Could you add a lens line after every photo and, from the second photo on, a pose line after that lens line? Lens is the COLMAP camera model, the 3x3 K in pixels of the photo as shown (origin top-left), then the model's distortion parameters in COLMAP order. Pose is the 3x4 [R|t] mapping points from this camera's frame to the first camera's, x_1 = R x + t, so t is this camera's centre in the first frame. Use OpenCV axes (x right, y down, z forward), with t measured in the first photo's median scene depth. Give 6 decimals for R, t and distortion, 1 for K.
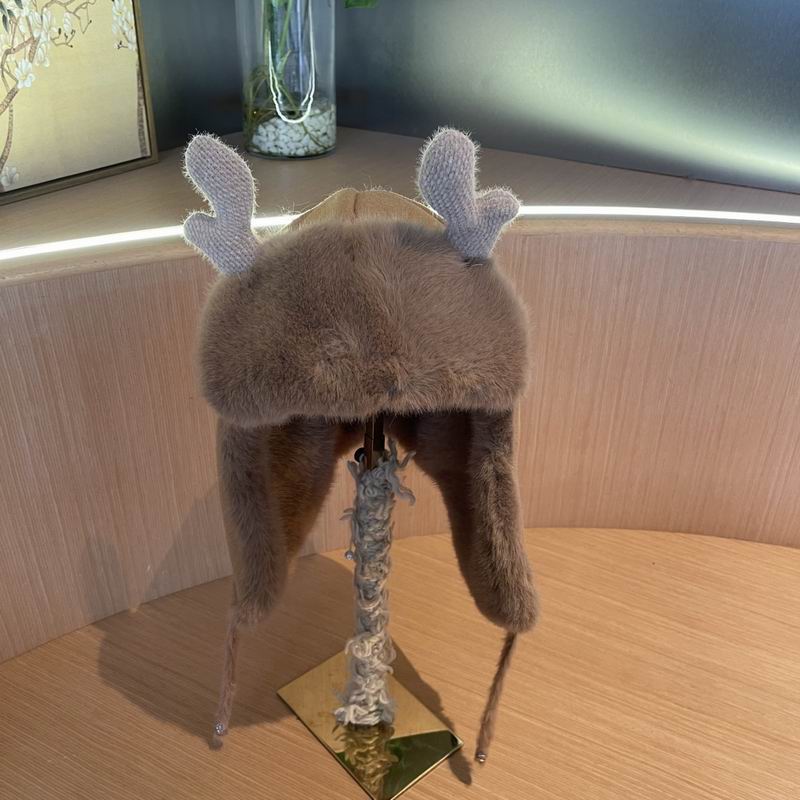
lens RADIAL K [[820.7, 0, 402.2], [0, 820.7, 407.7], [0, 0, 1]] dist [0.021832, 0.000000]
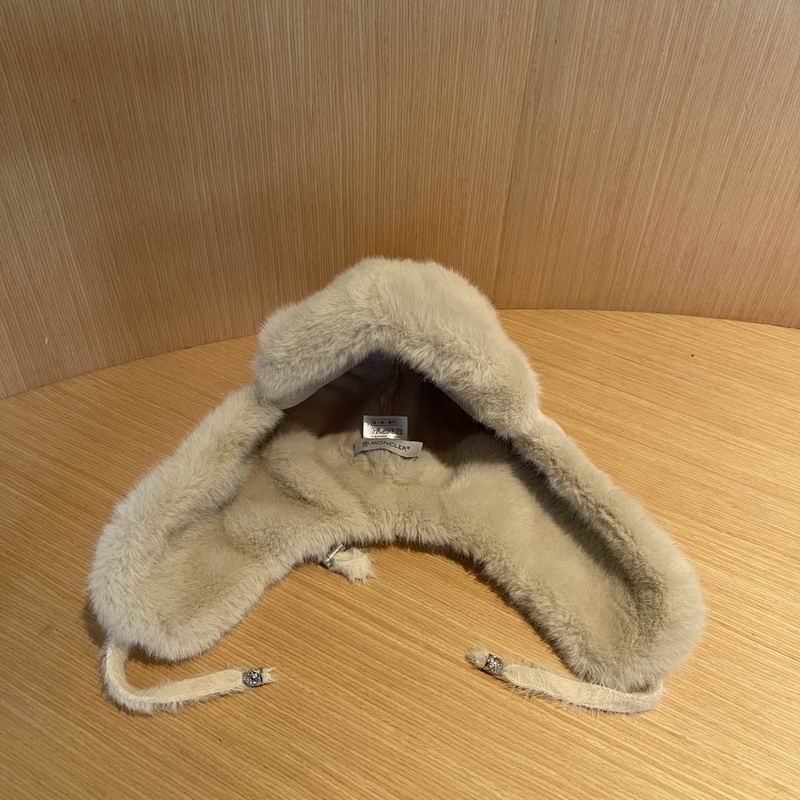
lens RADIAL K [[820.7, 0, 397.4], [0, 820.7, 401.5], [0, 0, 1]] dist [0.021832, 0.000000]
pose [[0.999540, 0.029167, -0.008366, 0.031175], [-0.026448, 0.972609, 0.230938, 0.061721], [0.014873, -0.230611, 0.972932, 0.232501]]
